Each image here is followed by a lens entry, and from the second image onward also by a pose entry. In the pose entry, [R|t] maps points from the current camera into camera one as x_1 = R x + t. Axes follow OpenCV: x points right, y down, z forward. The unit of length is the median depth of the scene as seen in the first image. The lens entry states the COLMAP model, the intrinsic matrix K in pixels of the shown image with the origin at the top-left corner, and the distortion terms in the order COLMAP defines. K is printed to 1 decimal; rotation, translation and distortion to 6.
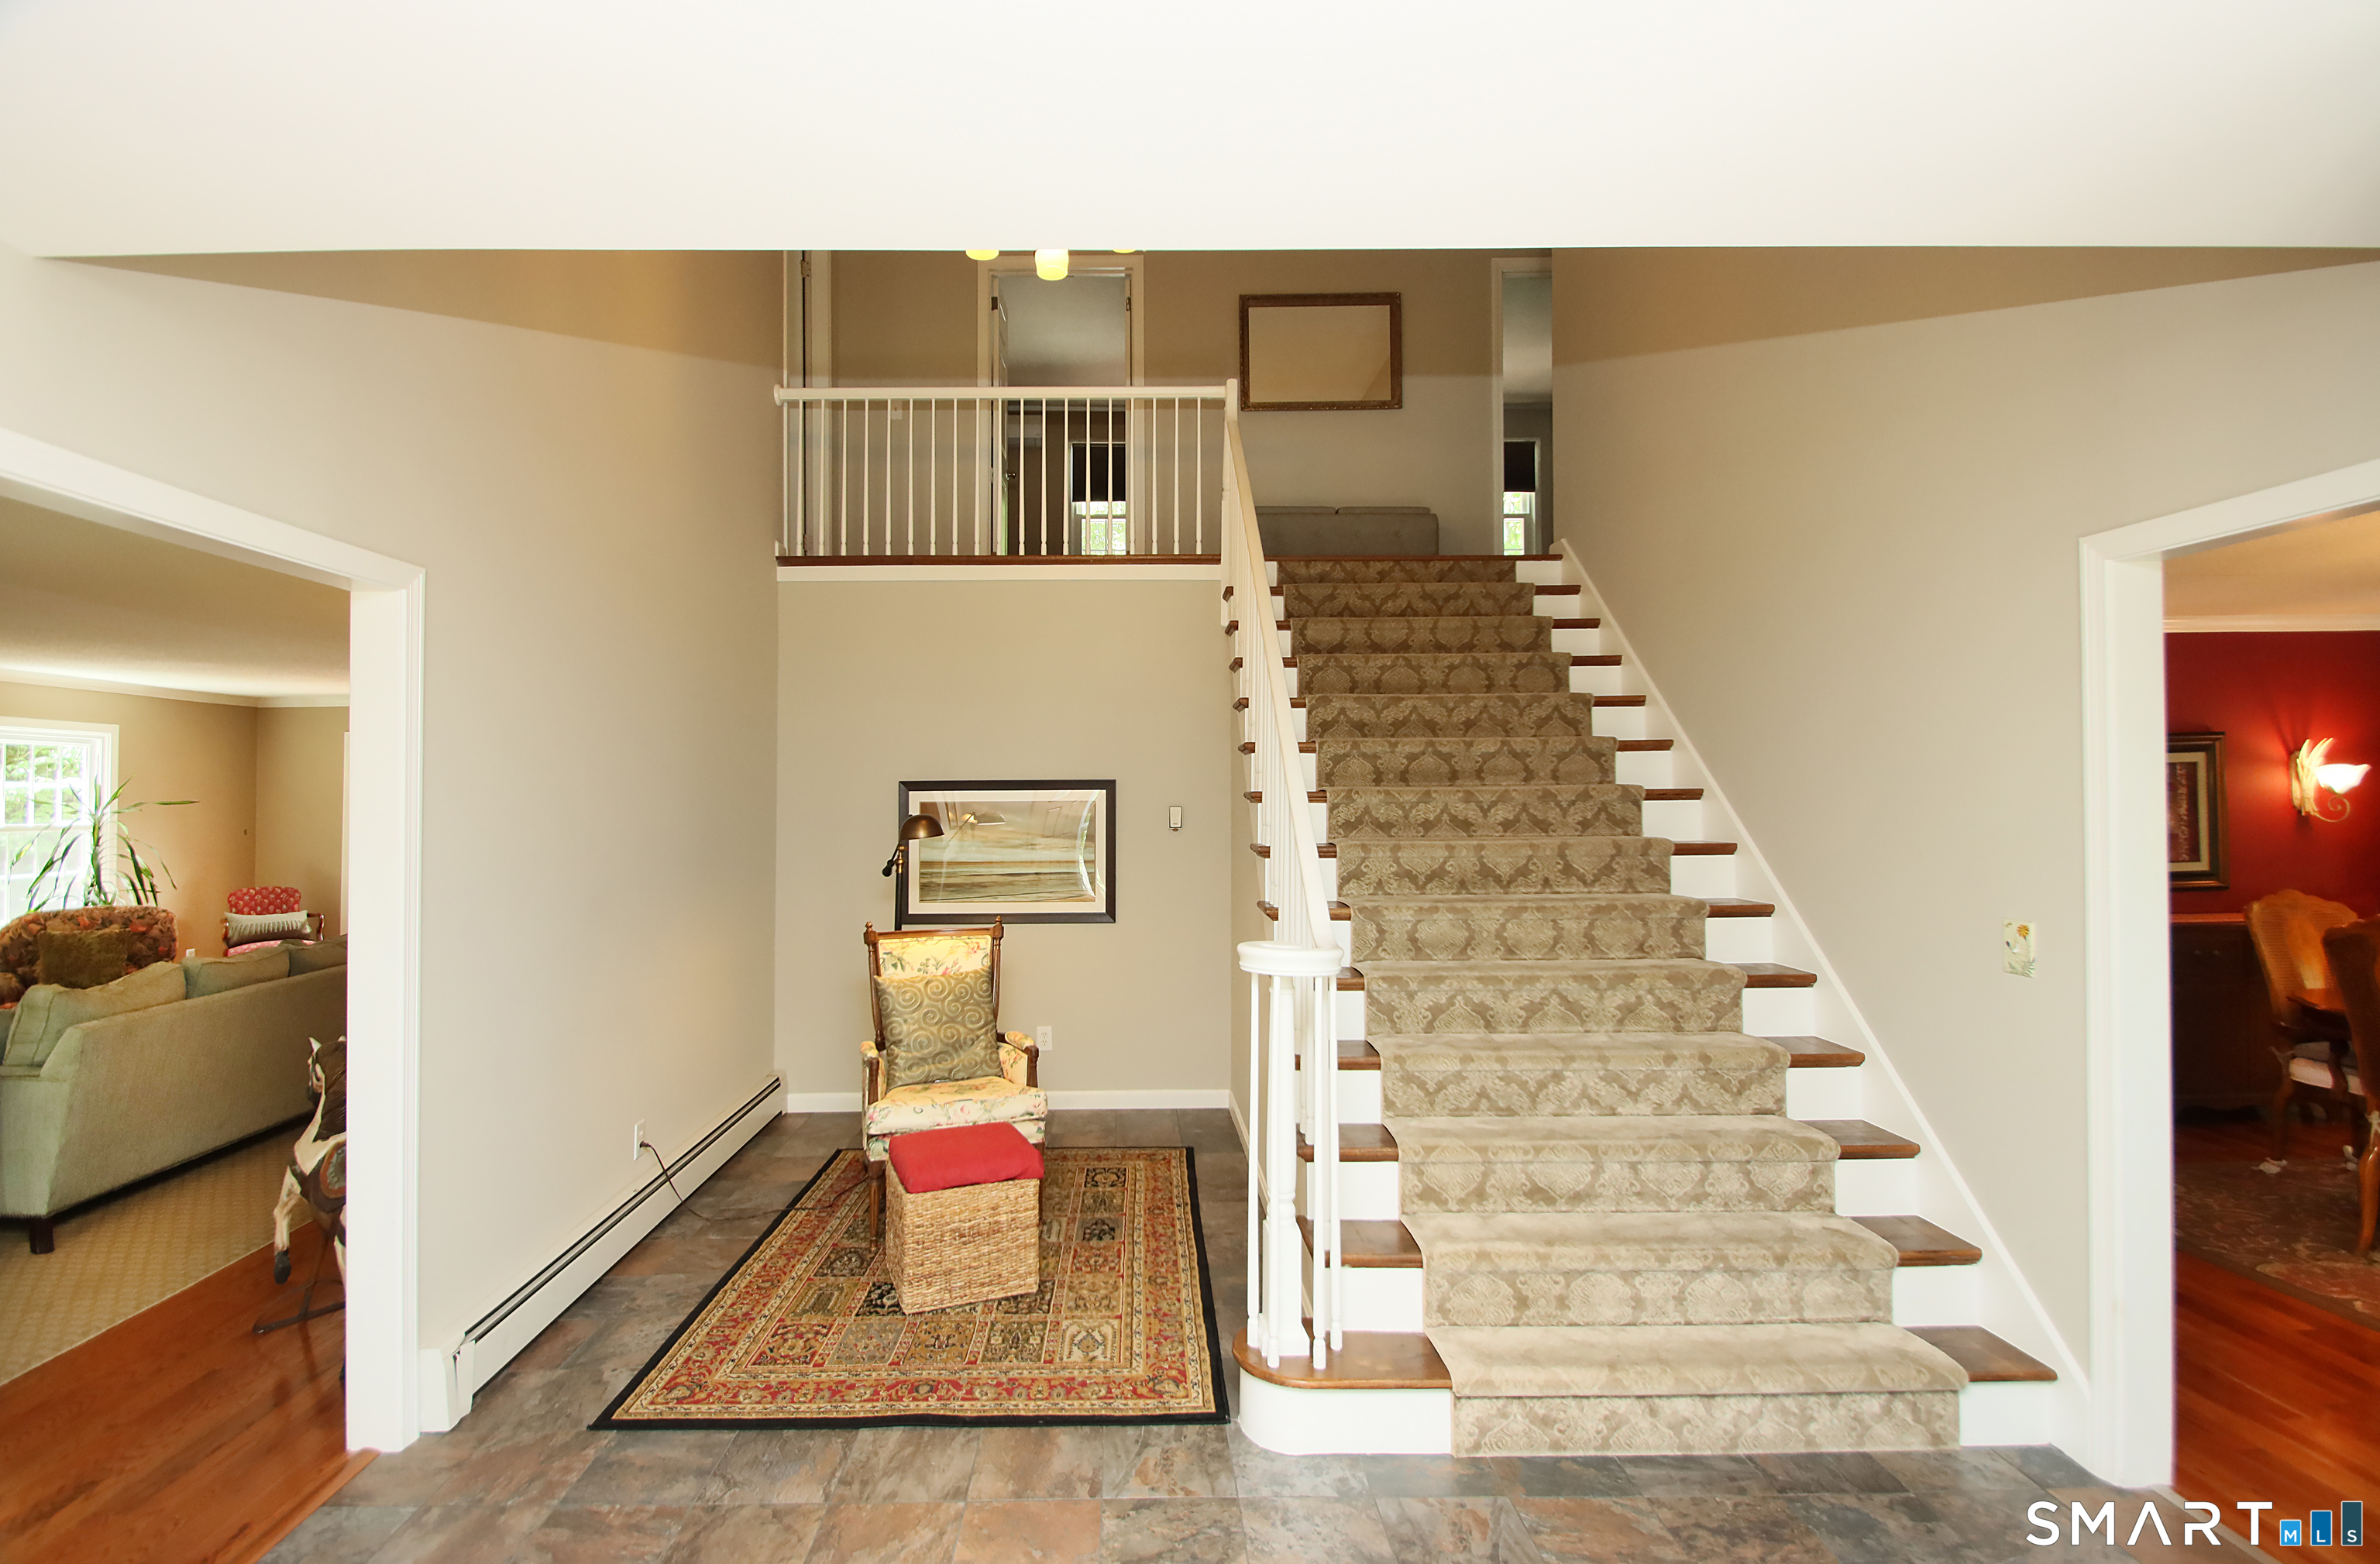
lens RADIAL K [[1143.7, 0, 1216.0], [0, 1143.7, 791.0], [0, 0, 1]] dist [0.008770, -0.017009]
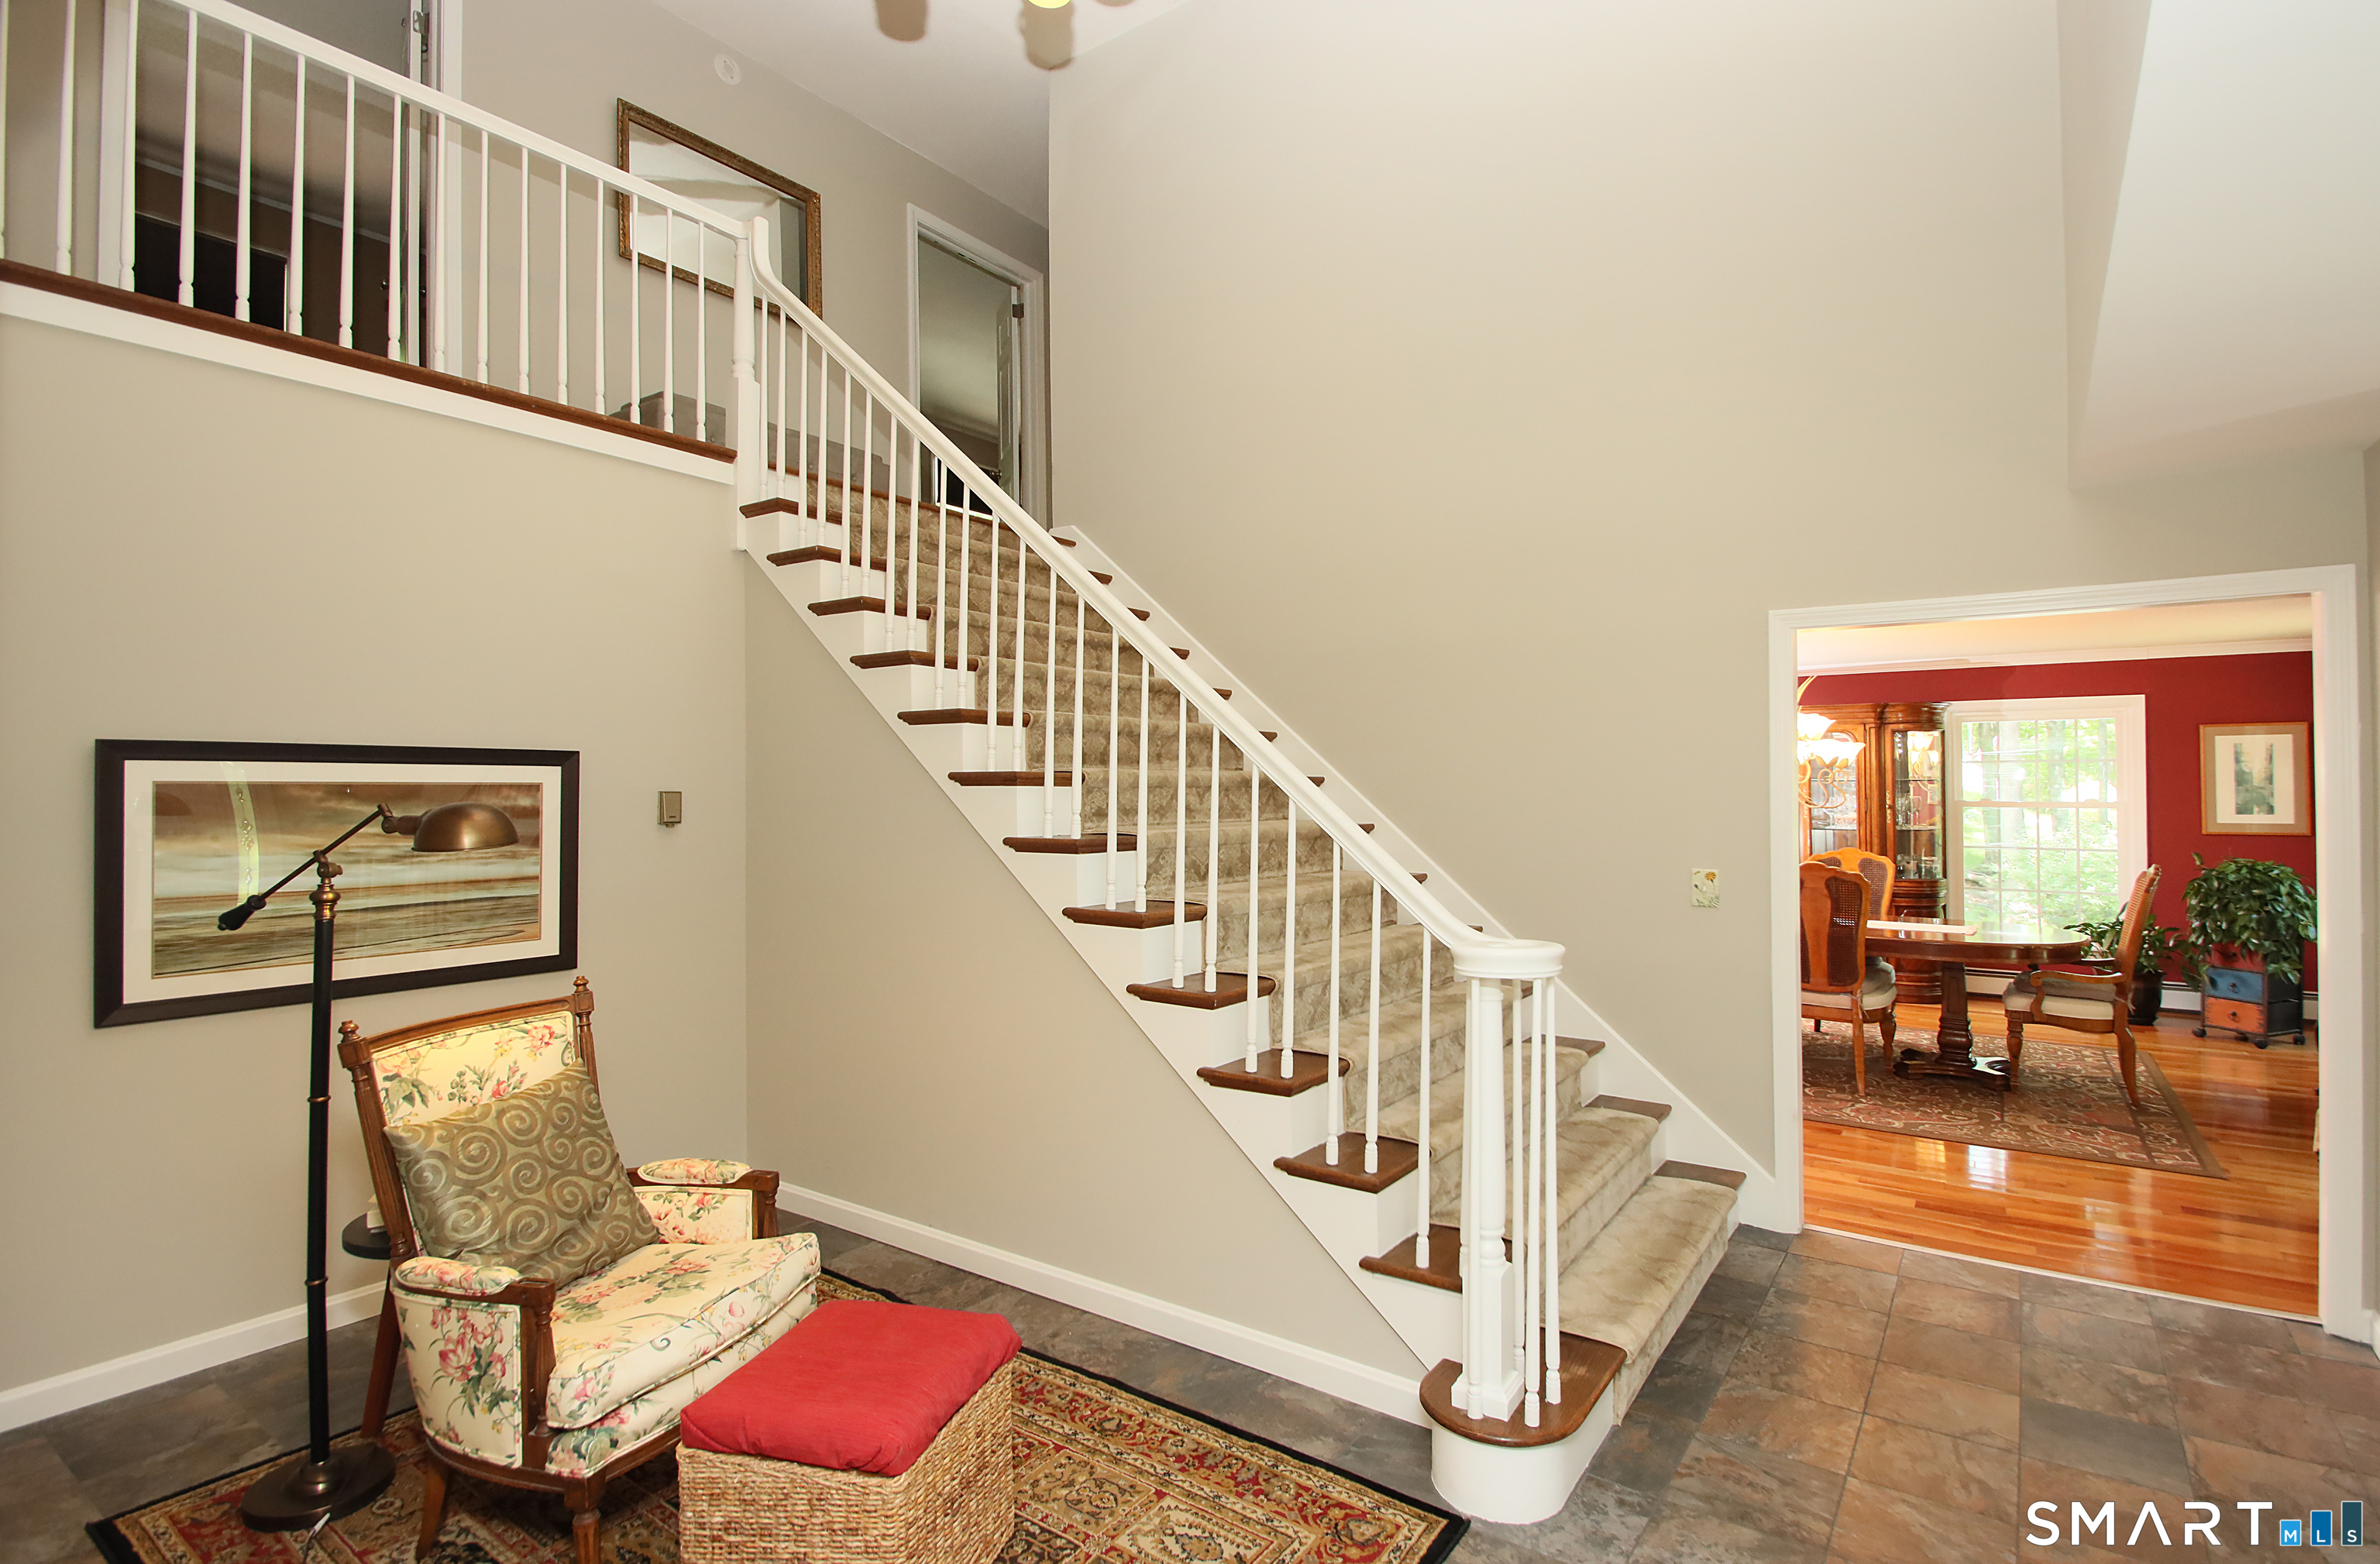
lens RADIAL K [[1048.1, 0, 1256.9], [0, 1048.1, 790.6], [0, 0, 1]] dist [0.006845, -0.011626]
pose [[0.591348, 0.005327, 0.806399, -0.537434], [-0.008655, 0.999963, -0.000258, 0.014980], [-0.806370, -0.006827, 0.591372, 0.518440]]
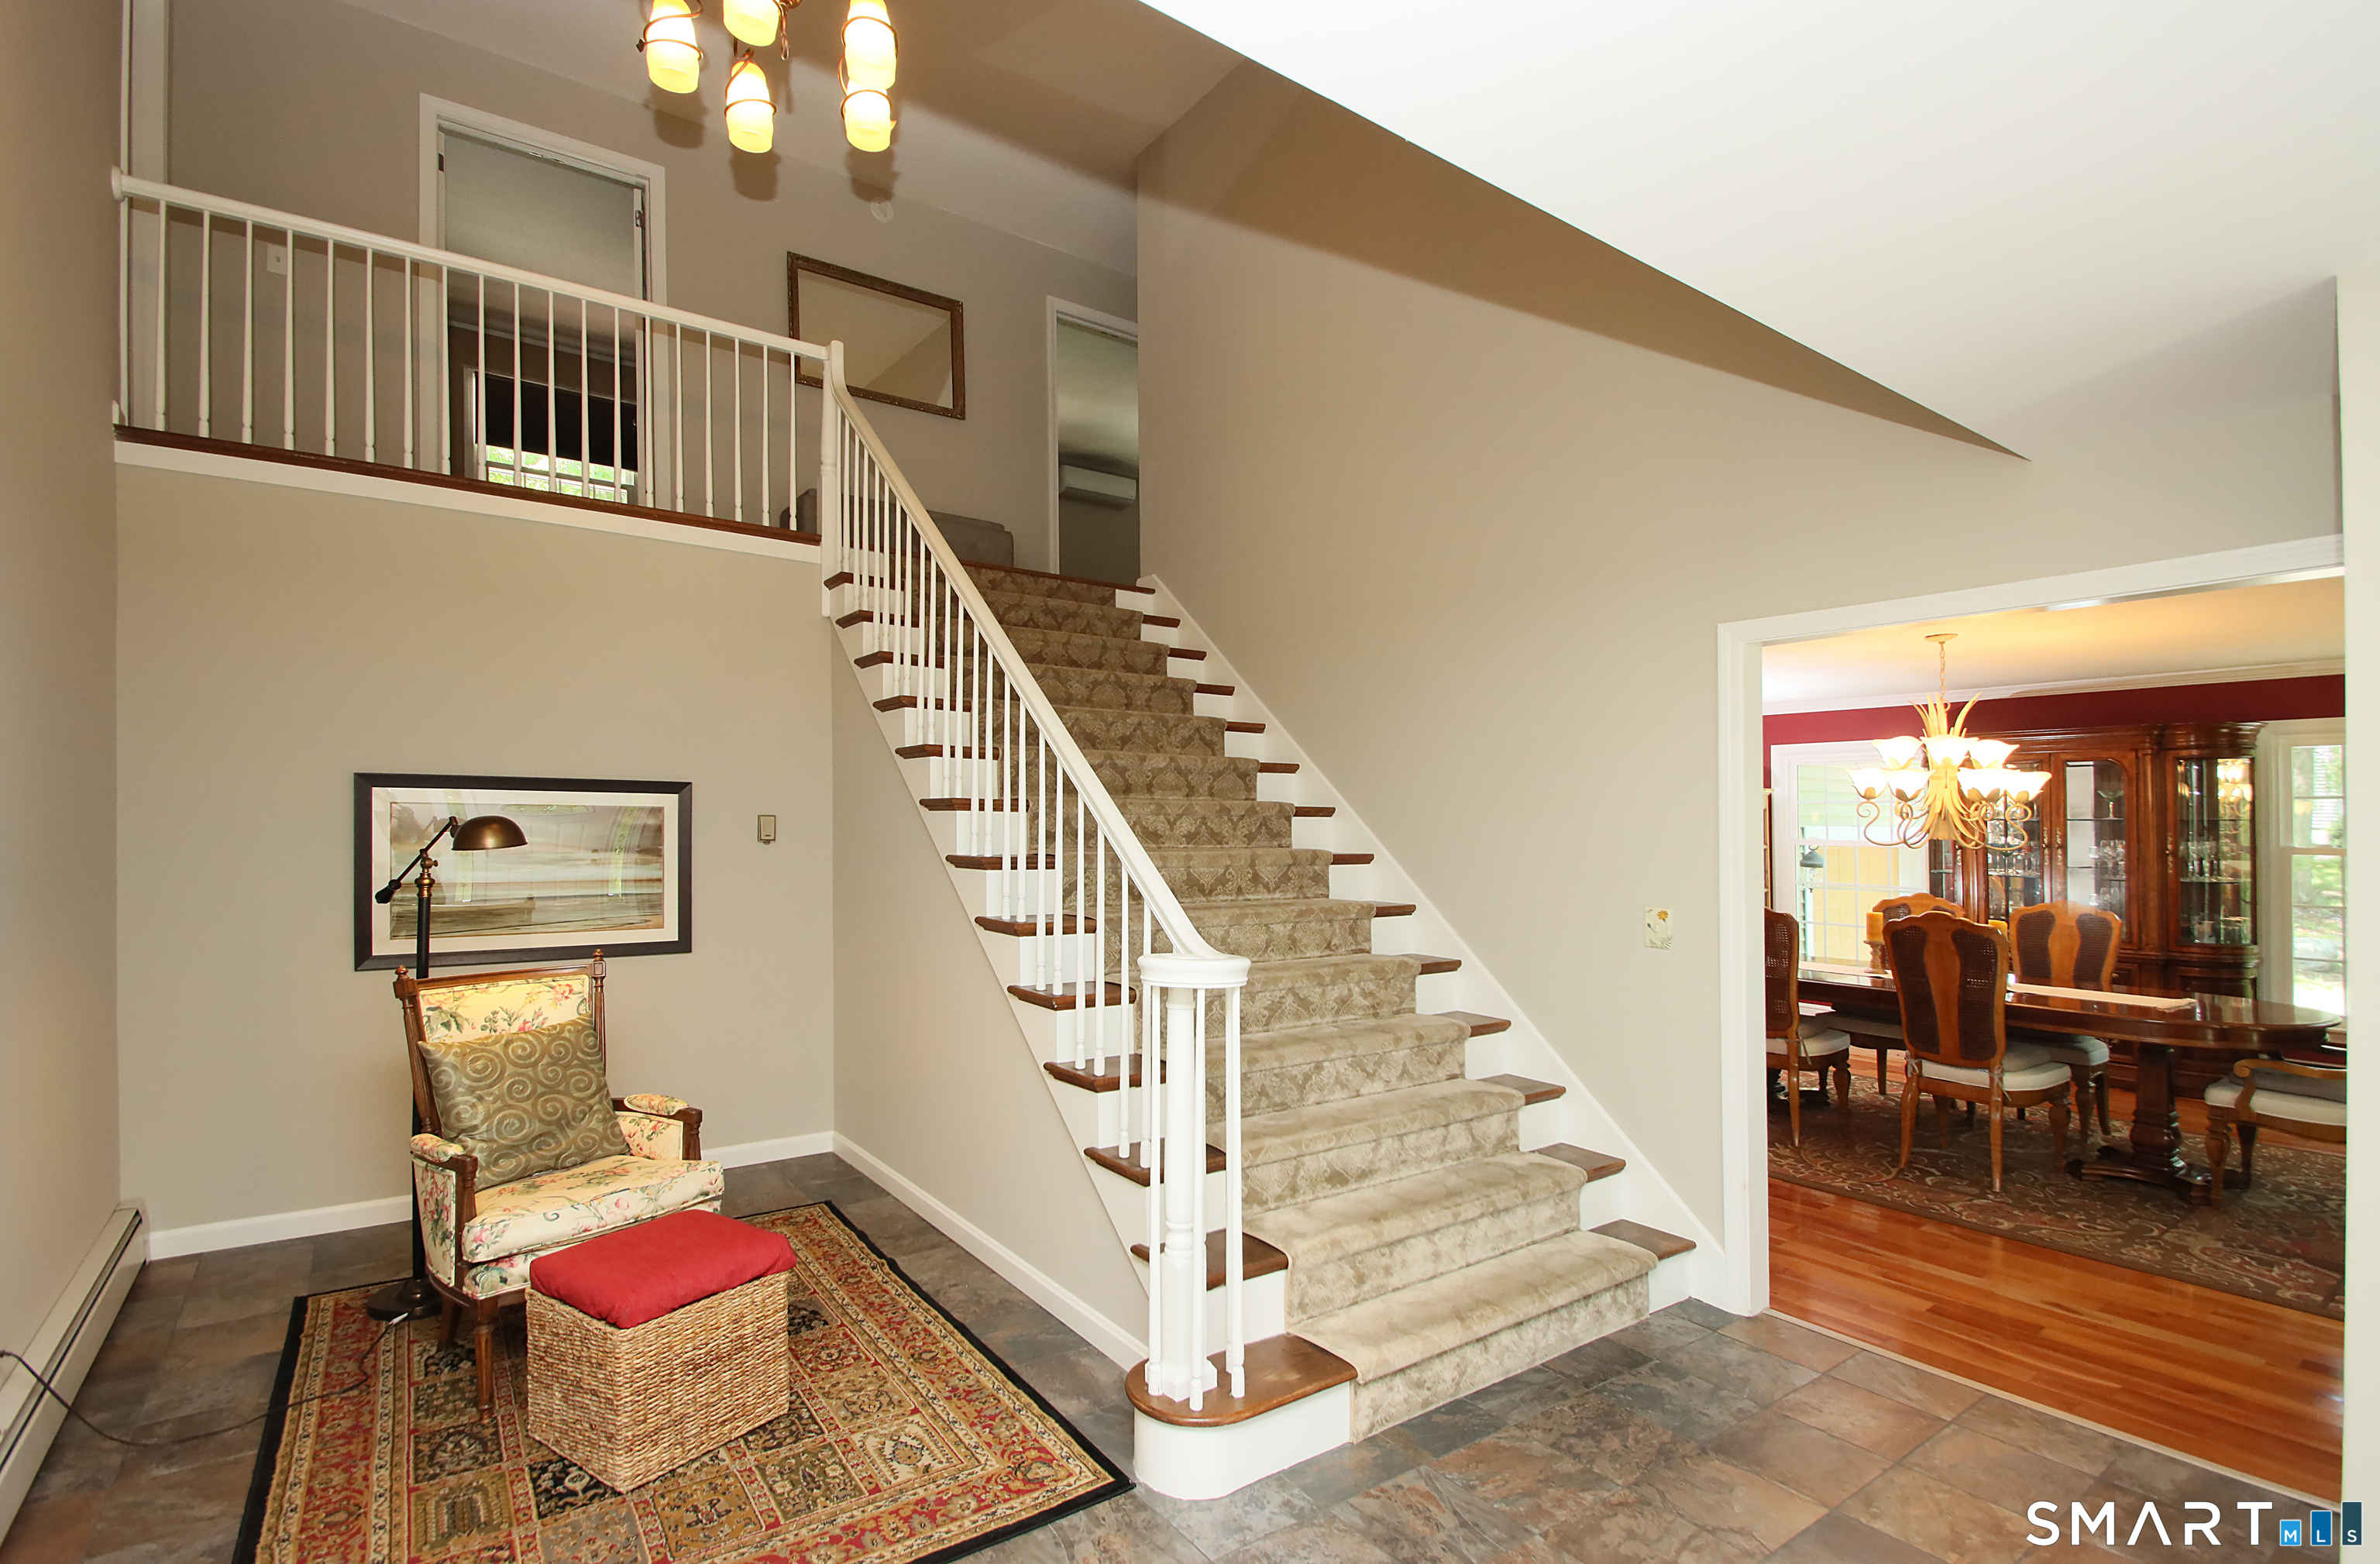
lens RADIAL K [[1055.2, 0, 1244.7], [0, 1055.2, 833.7], [0, 0, 1]] dist [0.004863, -0.010665]
pose [[0.820881, 0.011634, 0.570981, -0.308143], [-0.020065, 0.999763, 0.008476, 0.020736], [-0.570747, -0.018415, 0.820919, 0.212201]]
